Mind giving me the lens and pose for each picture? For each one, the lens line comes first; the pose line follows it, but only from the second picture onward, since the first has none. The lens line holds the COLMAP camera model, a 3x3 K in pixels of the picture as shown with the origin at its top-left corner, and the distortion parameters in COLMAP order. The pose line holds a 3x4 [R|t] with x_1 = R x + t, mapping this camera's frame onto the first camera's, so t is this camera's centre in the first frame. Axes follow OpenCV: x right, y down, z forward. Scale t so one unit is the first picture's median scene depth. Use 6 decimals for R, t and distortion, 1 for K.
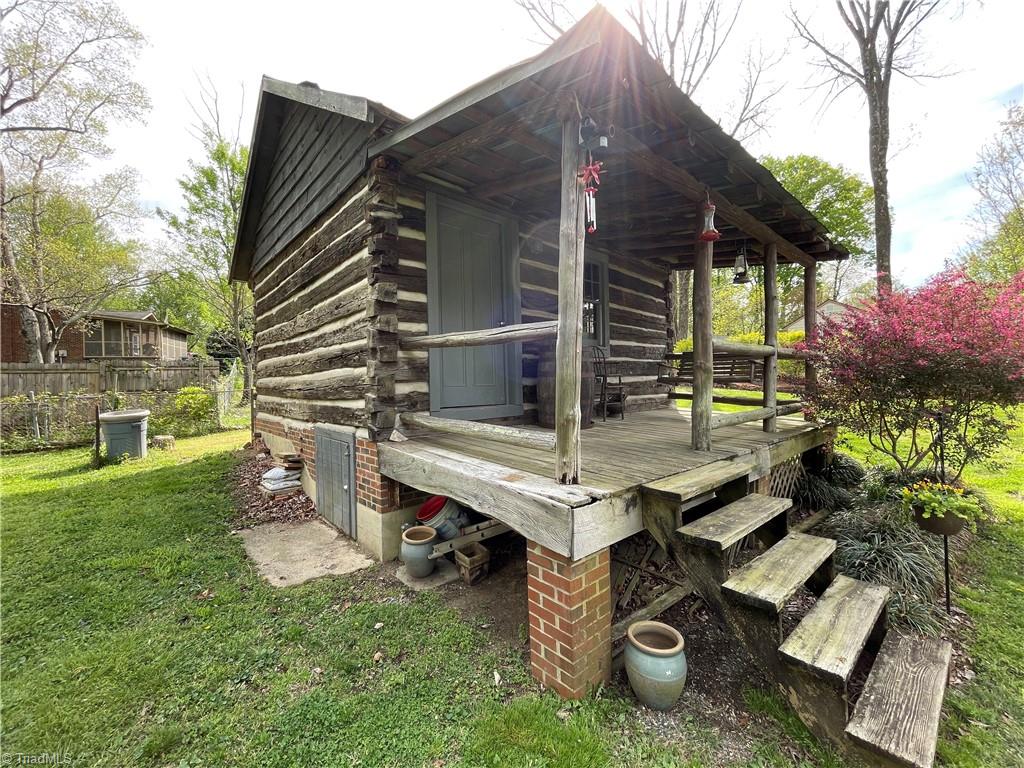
lens RADIAL K [[415.4, 0, 513.0], [0, 415.4, 381.7], [0, 0, 1]] dist [-0.004059, -0.000208]
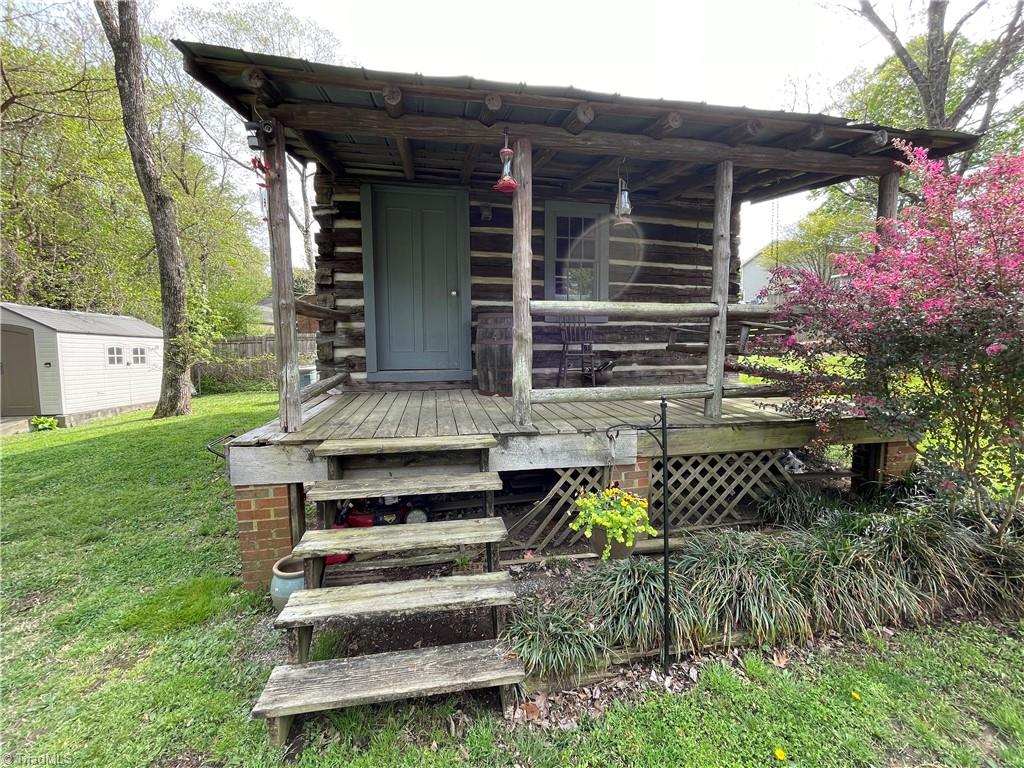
lens RADIAL K [[415.4, 0, 513.9], [0, 415.4, 382.4], [0, 0, 1]] dist [-0.004059, -0.000208]
pose [[0.860145, 0.051750, -0.507418, 0.792323], [-0.008292, 0.996127, 0.087536, -0.008185], [0.509982, -0.071086, 0.857243, 0.178953]]
